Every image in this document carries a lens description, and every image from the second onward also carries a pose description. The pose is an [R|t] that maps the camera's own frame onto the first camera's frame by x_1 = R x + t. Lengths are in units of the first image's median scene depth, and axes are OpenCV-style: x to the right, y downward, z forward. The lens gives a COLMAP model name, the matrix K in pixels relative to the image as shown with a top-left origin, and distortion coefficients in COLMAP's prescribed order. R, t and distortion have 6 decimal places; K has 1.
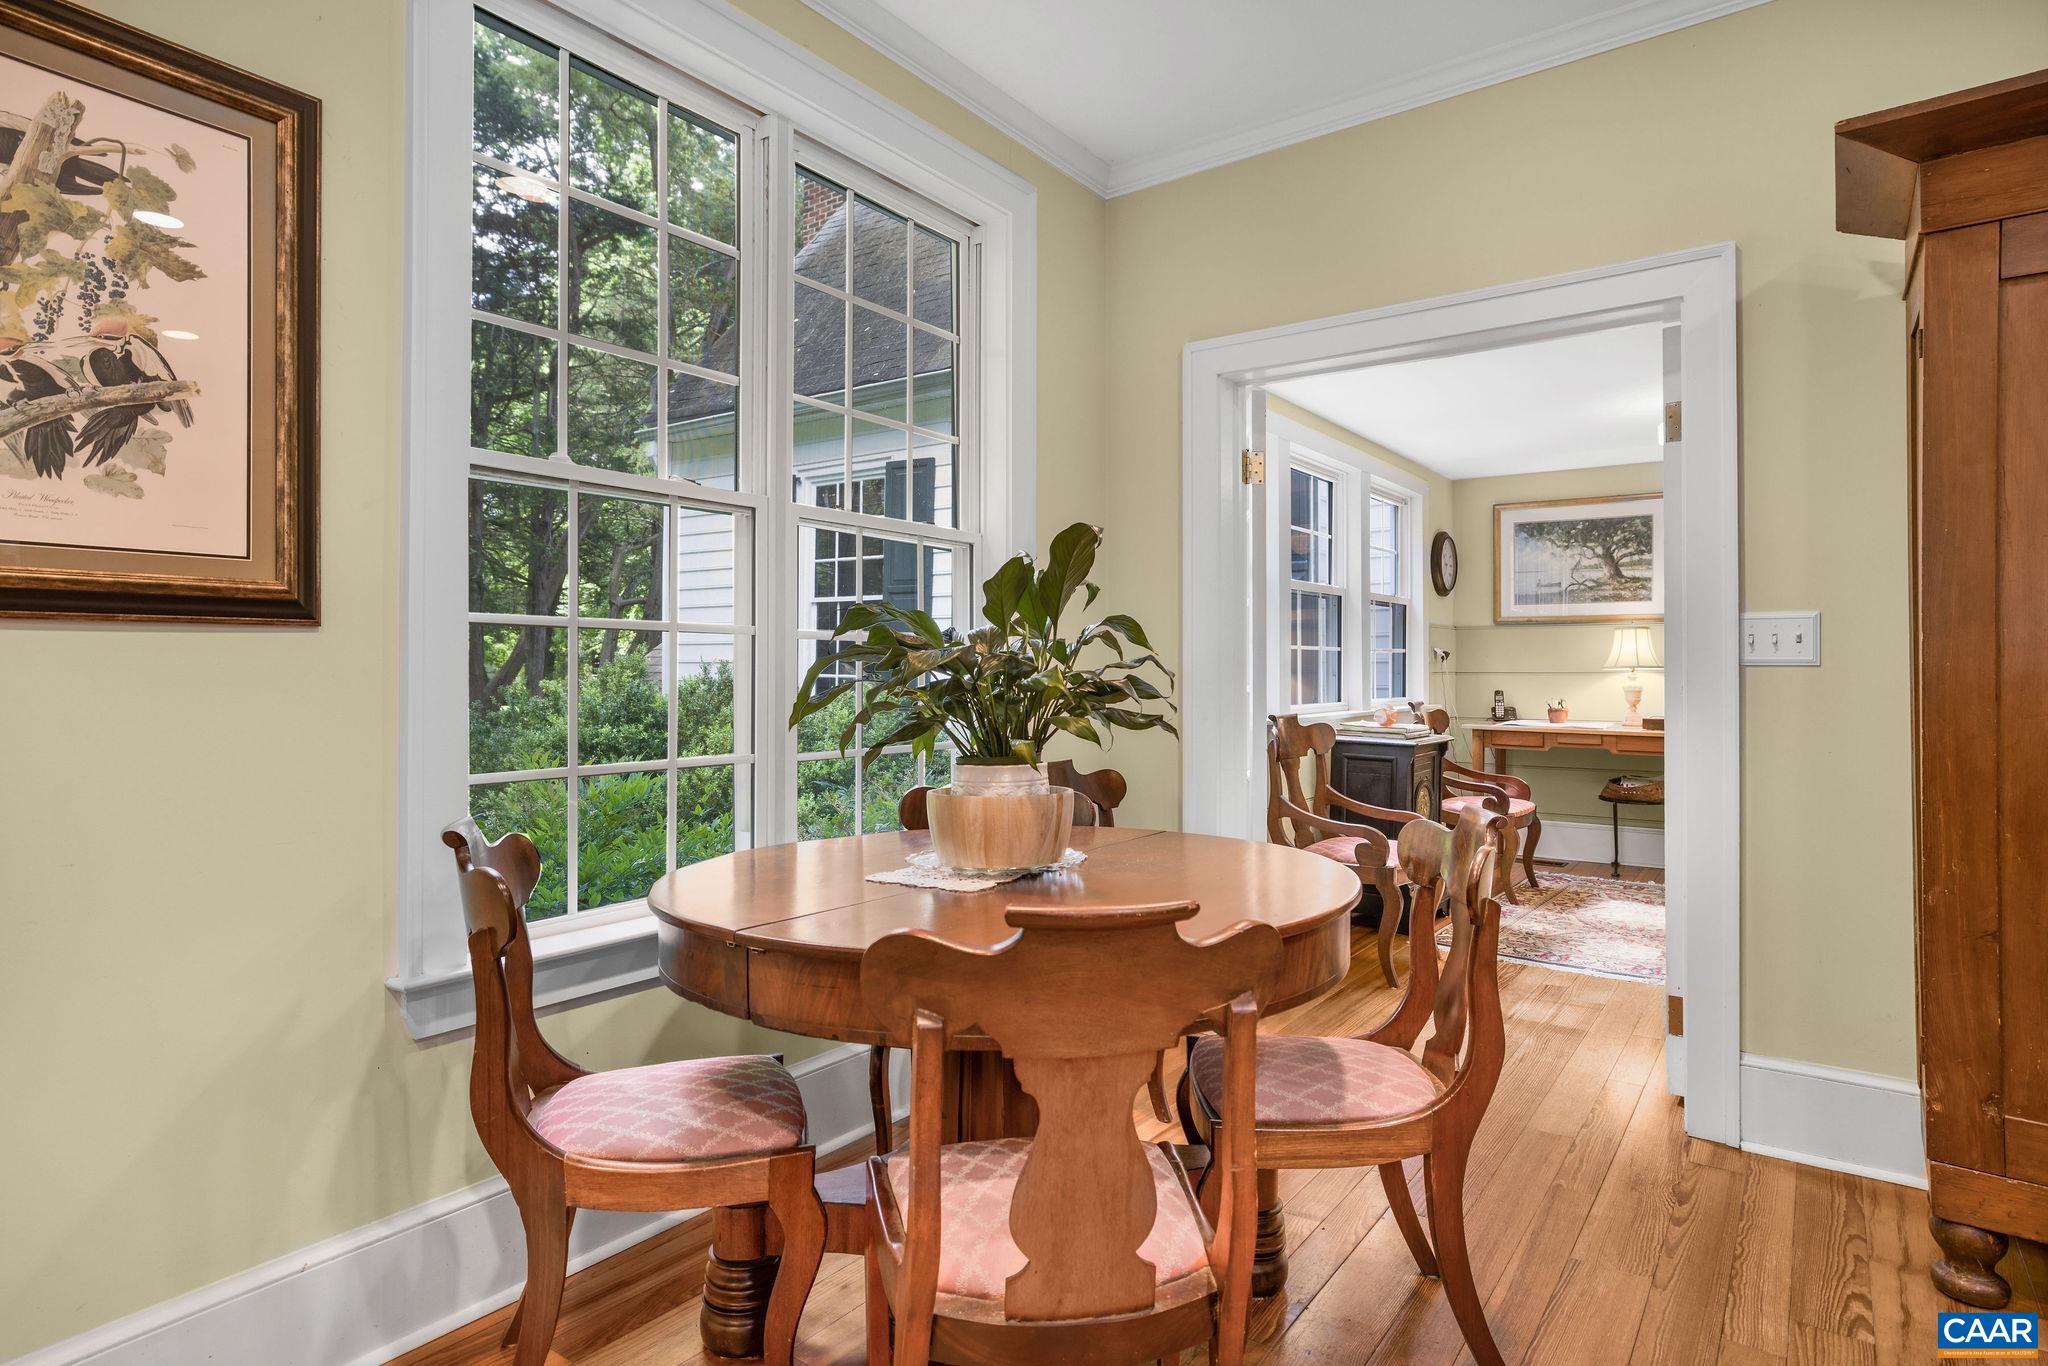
lens RADIAL K [[1122.9, 0, 1019.7], [0, 1122.9, 672.7], [0, 0, 1]] dist [-0.004422, 0.001113]
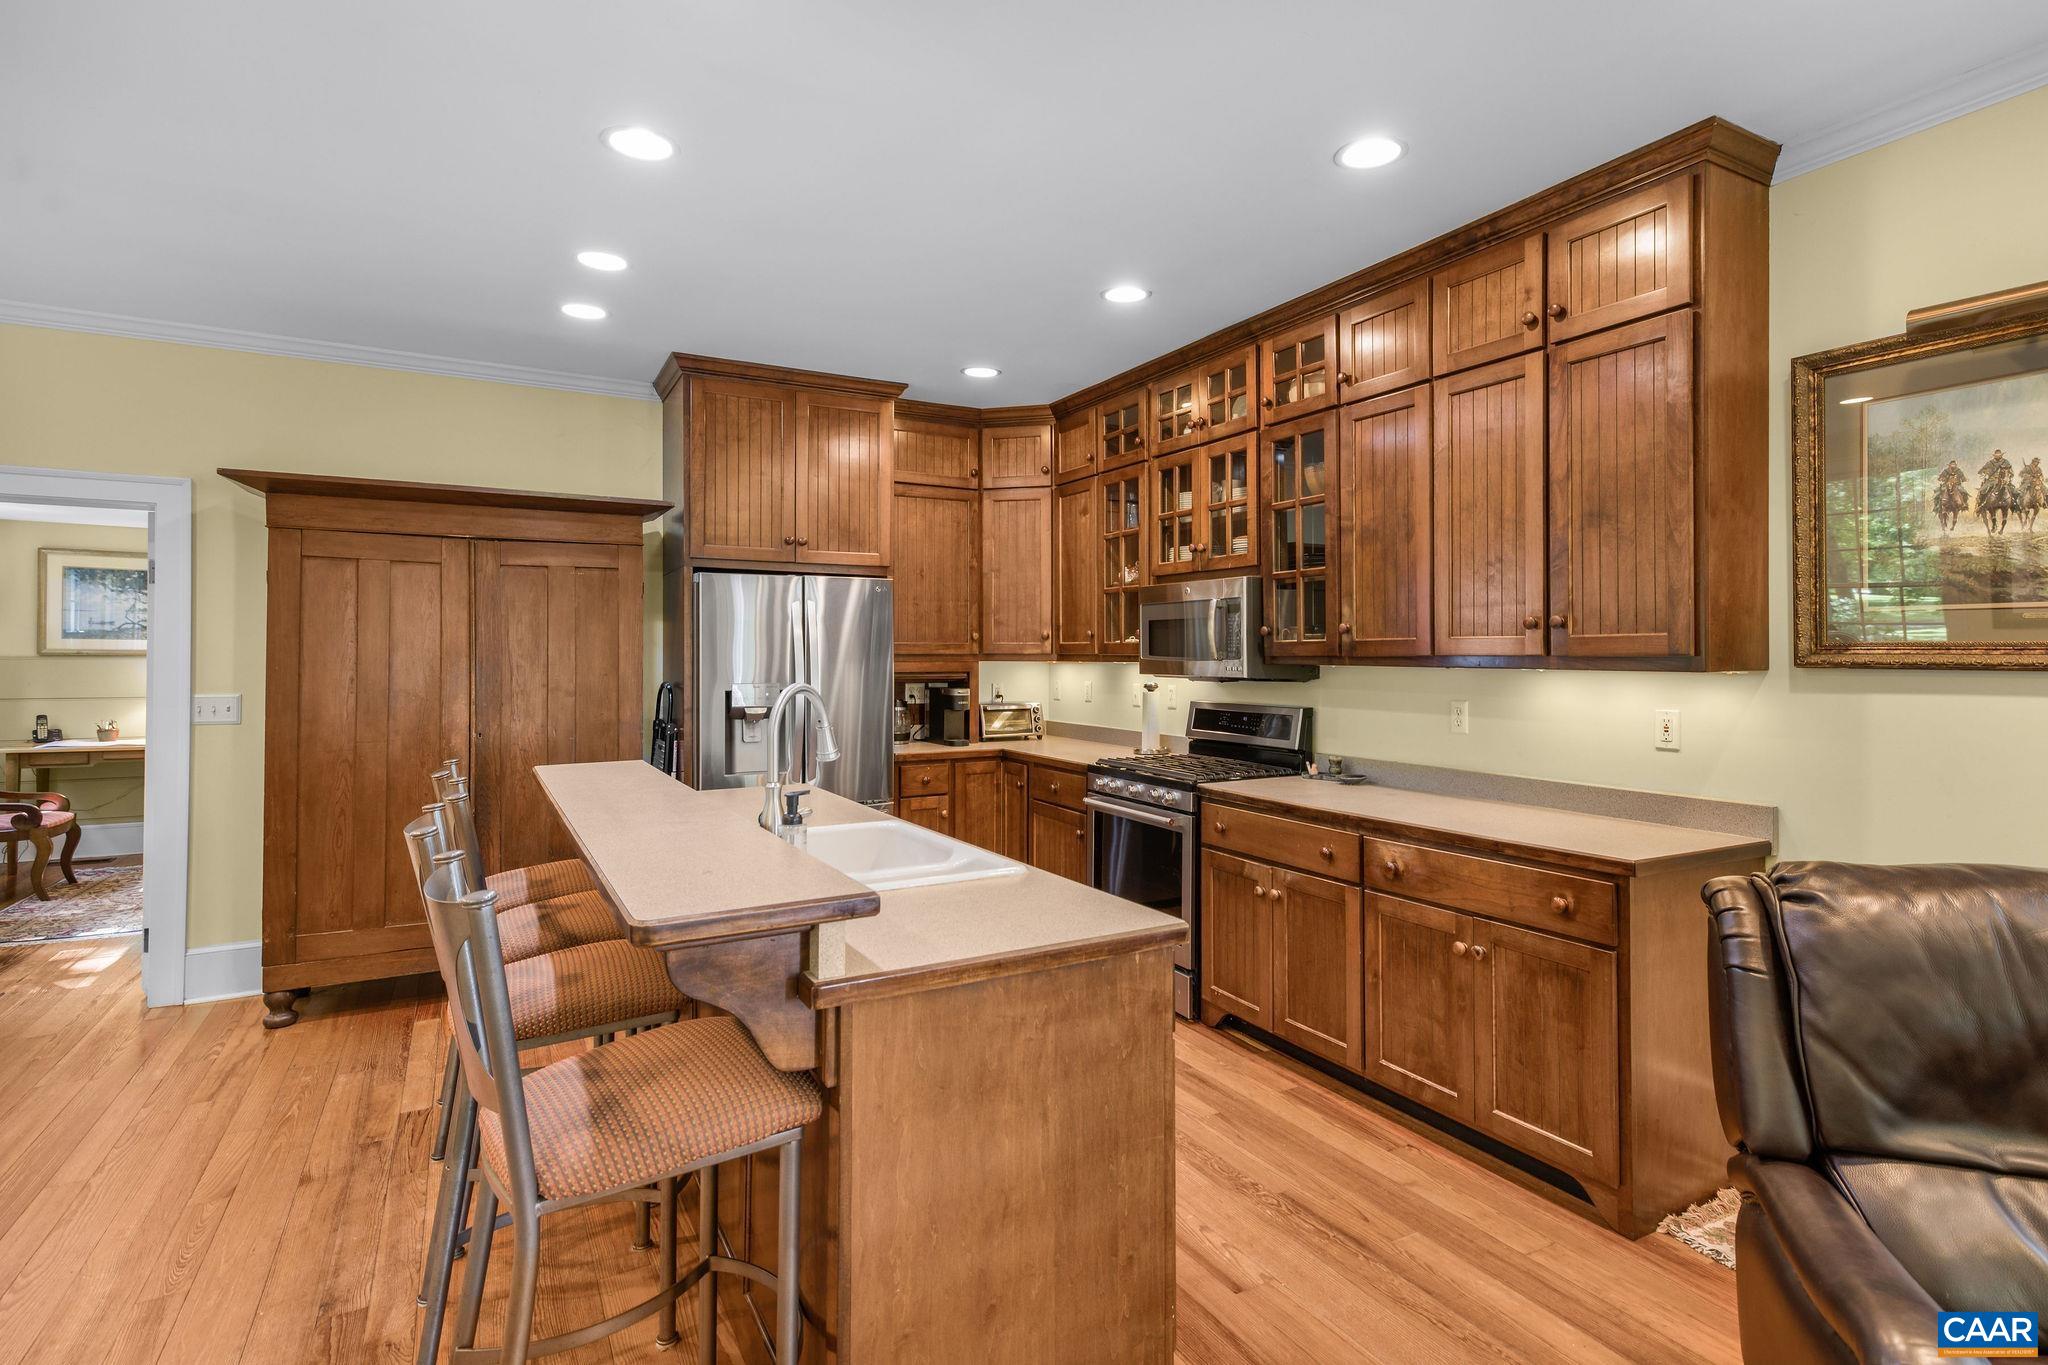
lens RADIAL K [[1037.1, 0, 1074.1], [0, 1037.1, 650.5], [0, 0, 1]] dist [0.026422, -0.000156]
pose [[0.411713, 0.007606, 0.911282, -0.283908], [-0.006498, 0.999964, -0.005410, -0.121464], [-0.911290, -0.003694, 0.411748, -0.917963]]
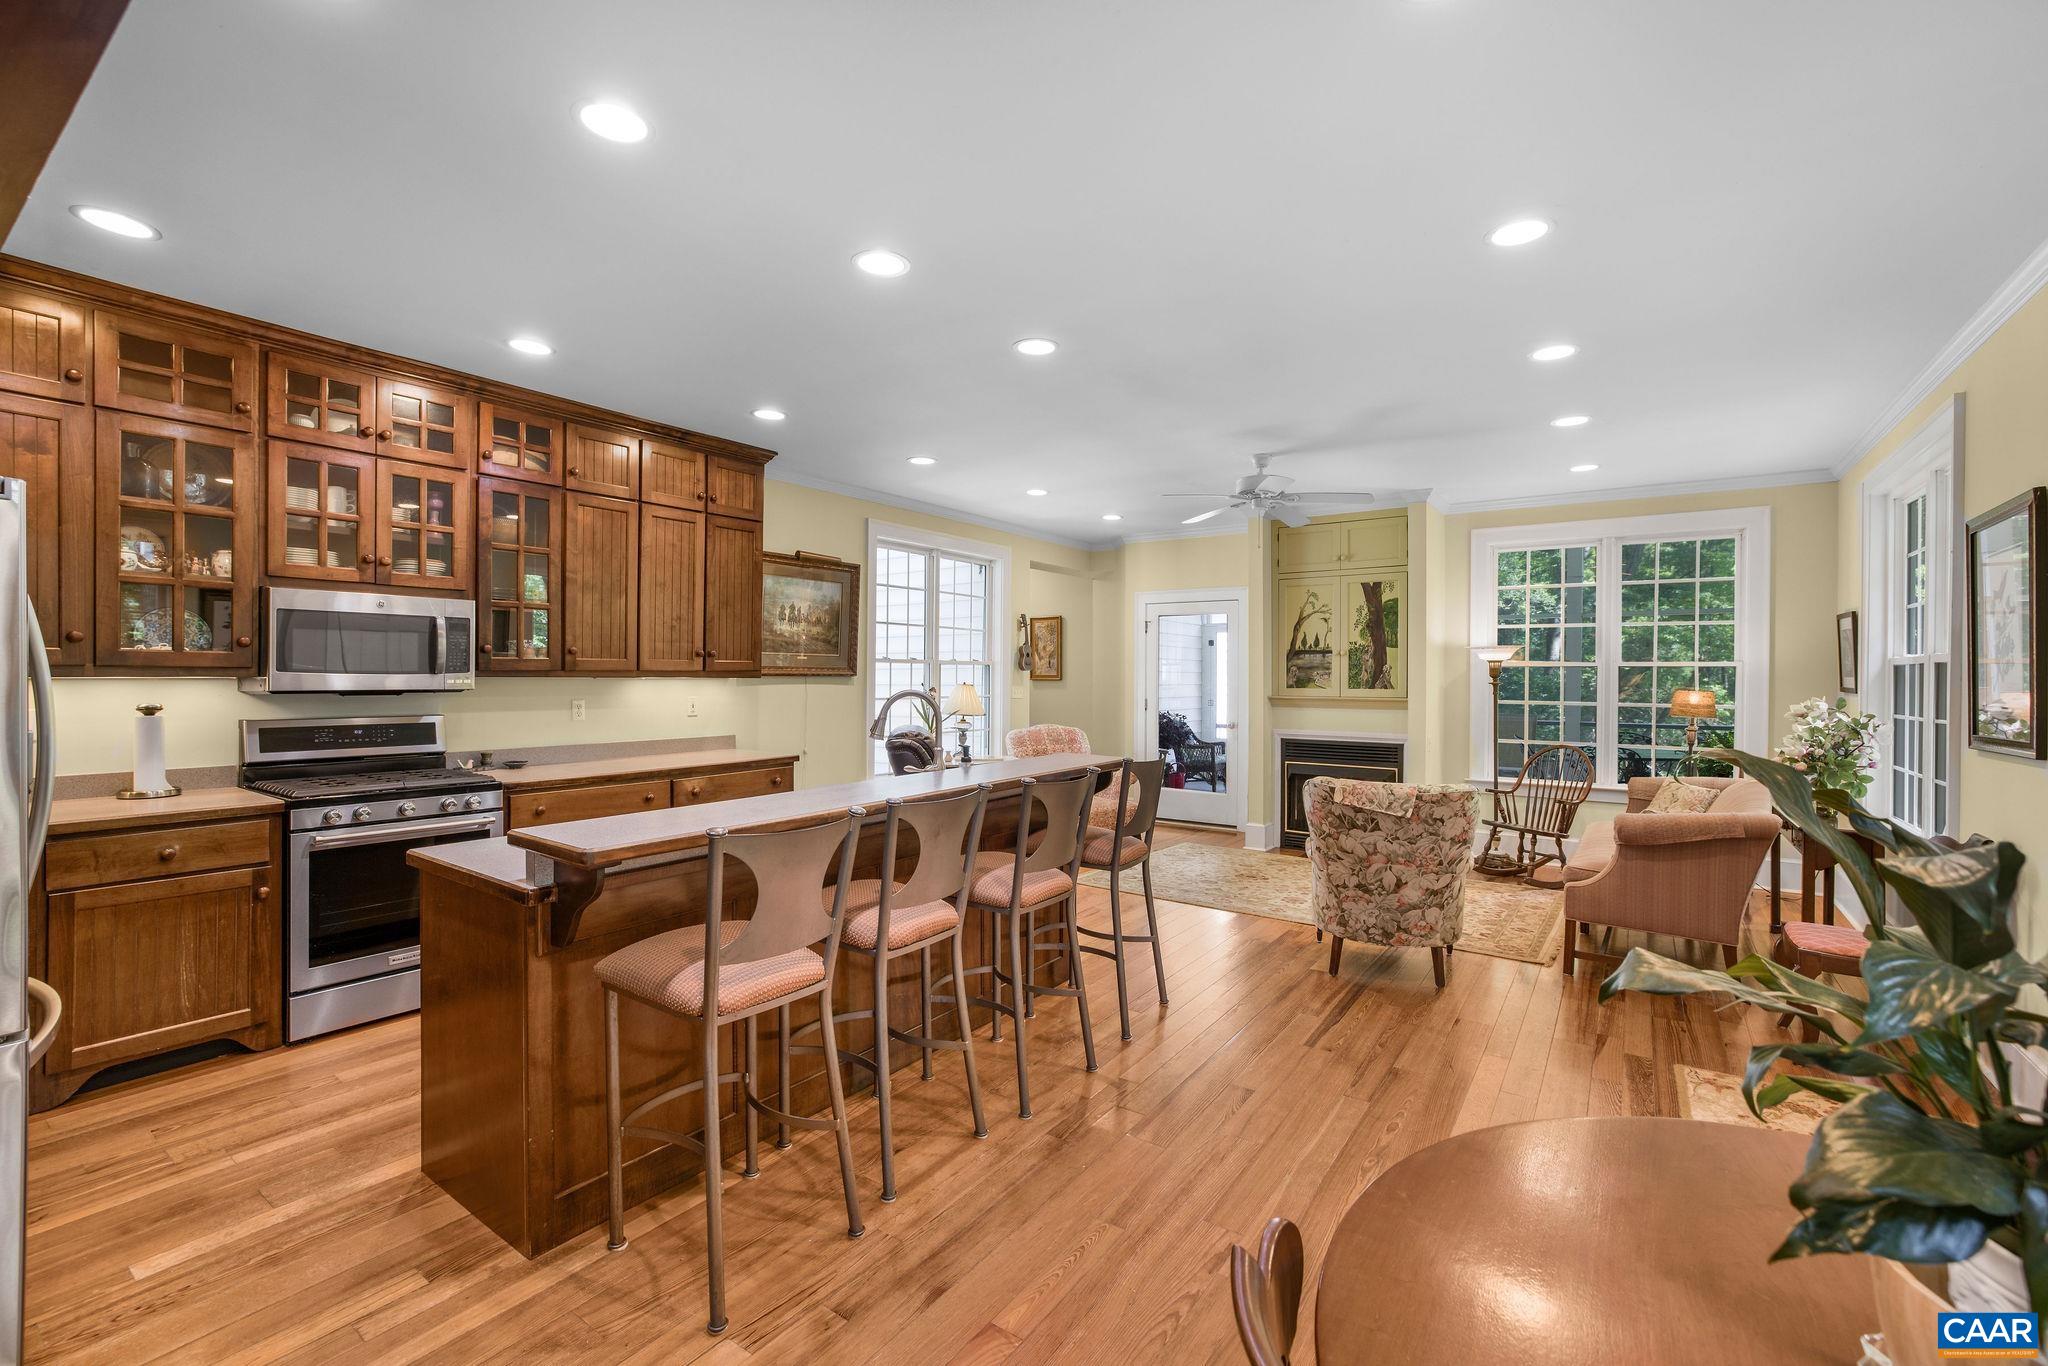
lens RADIAL K [[884.5, 0, 978.9], [0, 884.5, 680.0], [0, 0, 1]] dist [0.014591, -0.000913]
pose [[-0.999041, -0.003915, 0.043612, 0.321864], [-0.003734, 0.999984, 0.004241, -0.115429], [-0.043628, 0.004074, -0.999040, 1.033777]]
